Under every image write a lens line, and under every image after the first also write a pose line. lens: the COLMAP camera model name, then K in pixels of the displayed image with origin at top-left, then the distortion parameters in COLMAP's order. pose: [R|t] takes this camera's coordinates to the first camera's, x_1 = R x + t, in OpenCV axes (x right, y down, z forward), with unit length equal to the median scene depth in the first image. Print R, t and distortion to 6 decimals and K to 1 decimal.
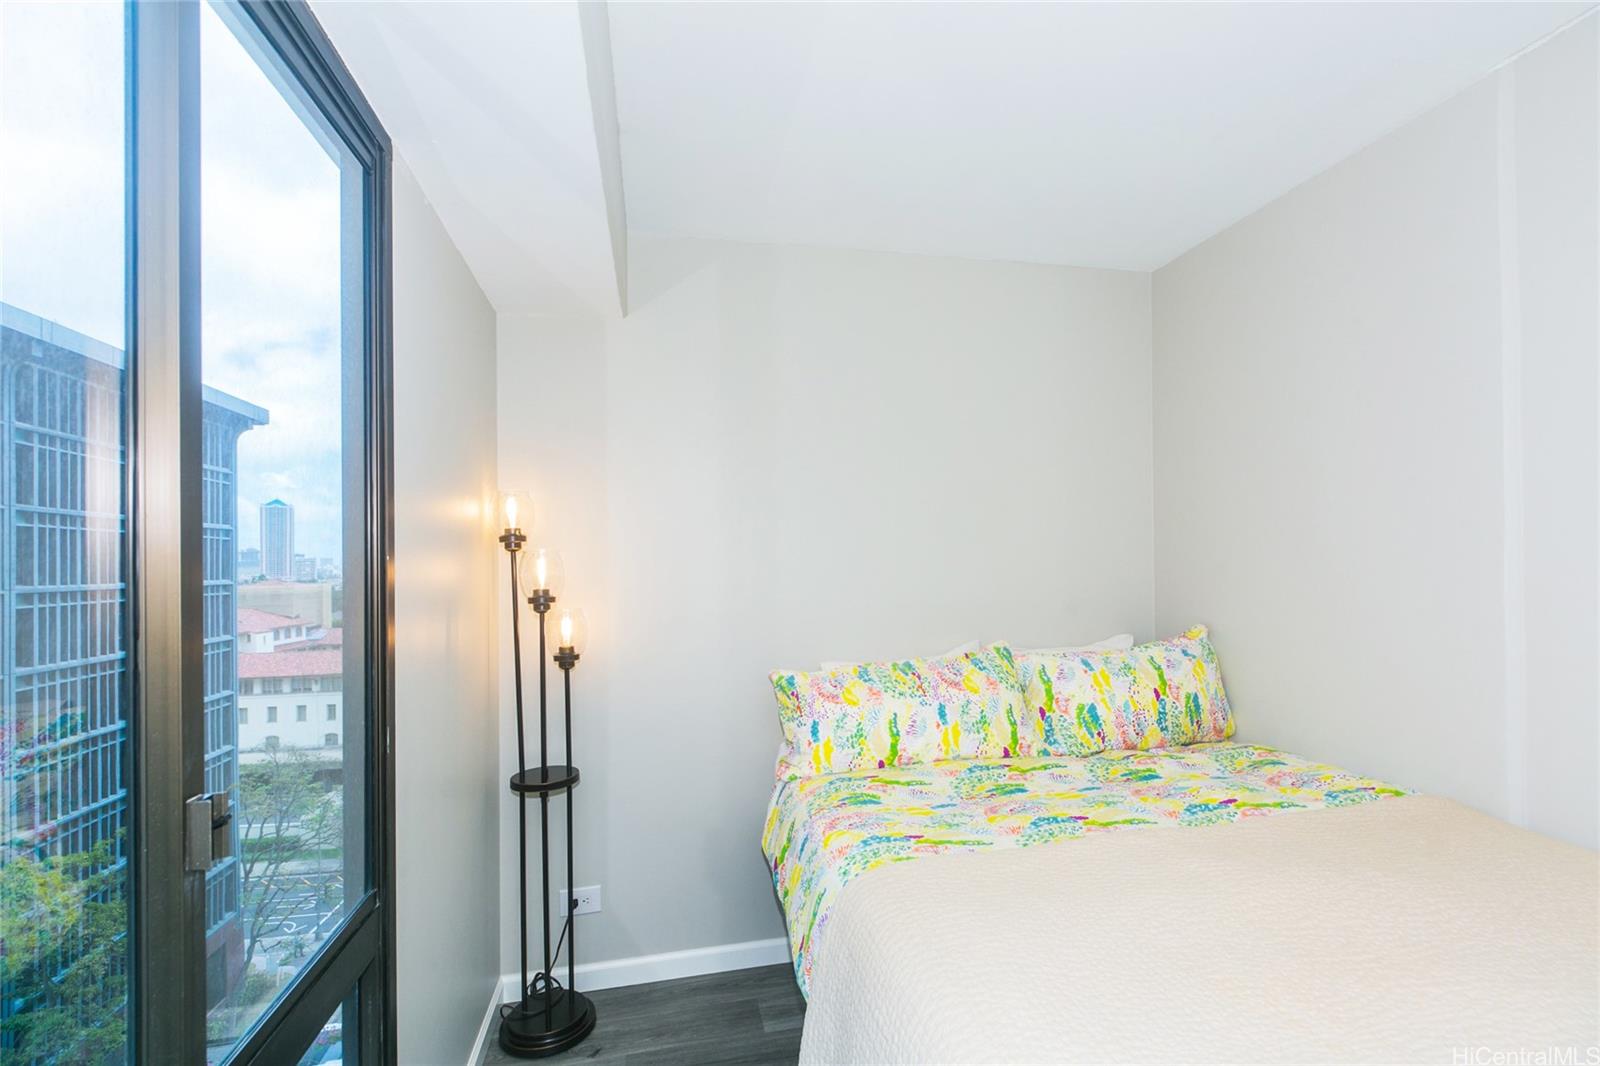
lens RADIAL K [[712.0, 0, 806.6], [0, 712.0, 547.7], [0, 0, 1]] dist [0.019925, -0.008188]
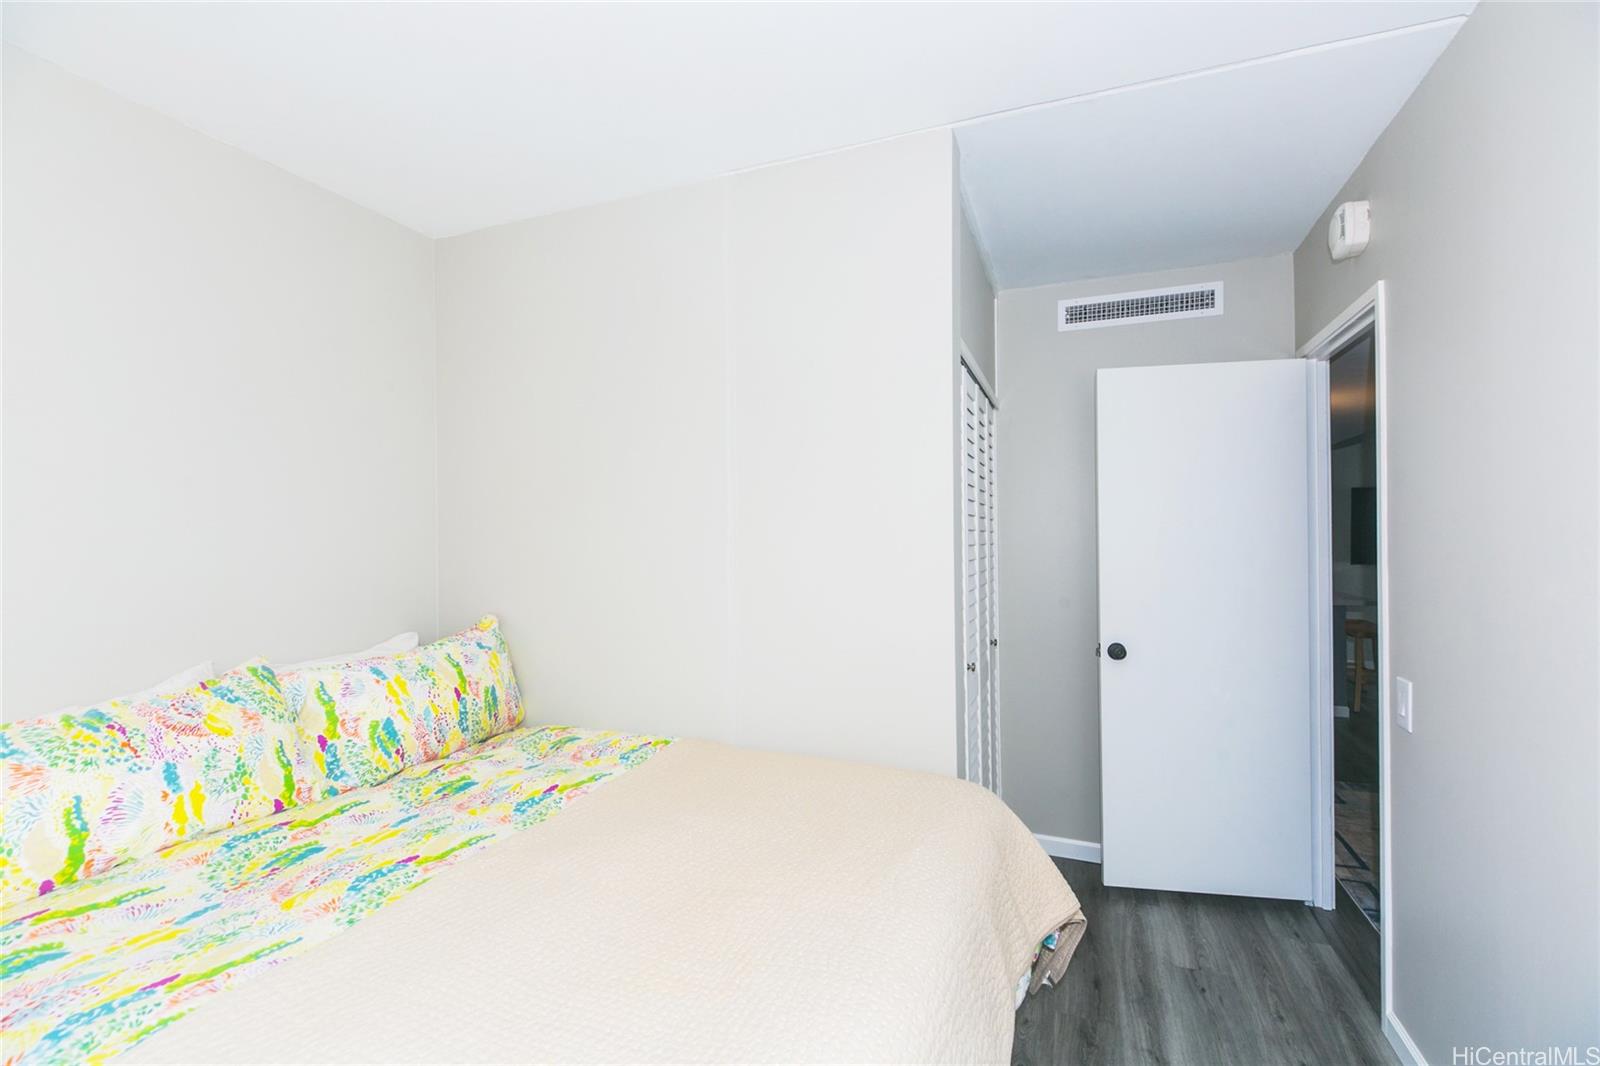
lens RADIAL K [[724.6, 0, 800.0], [0, 724.6, 533.0], [0, 0, 1]] dist [-0.015407, 0.003708]
pose [[0.545116, 0.012853, 0.838262, -0.059120], [-0.007833, 0.999917, -0.010238, 0.002814], [-0.838324, -0.000985, 0.545171, 0.127599]]
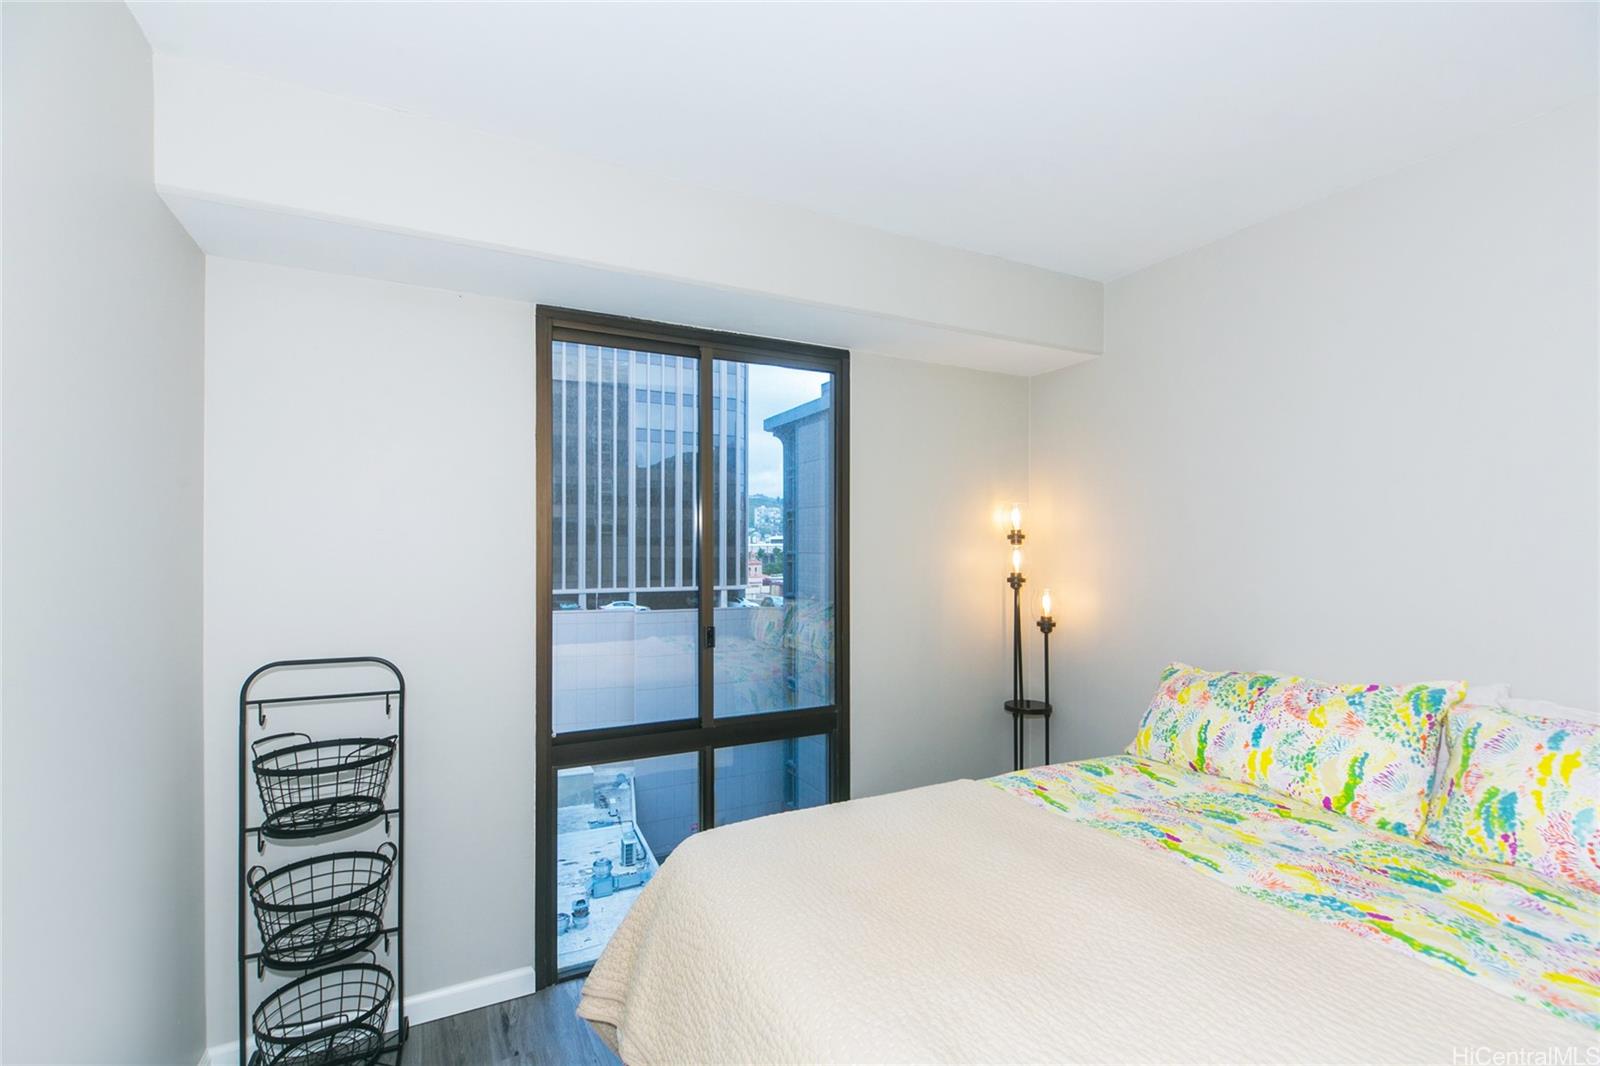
lens RADIAL K [[712.0, 0, 806.6], [0, 712.0, 547.7], [0, 0, 1]] dist [0.019925, -0.008188]
pose [[0.282802, 0.021544, -0.958936, 0.898616], [0.009383, 0.999638, 0.025226, -0.032349], [0.959133, -0.016131, 0.282497, 0.202731]]
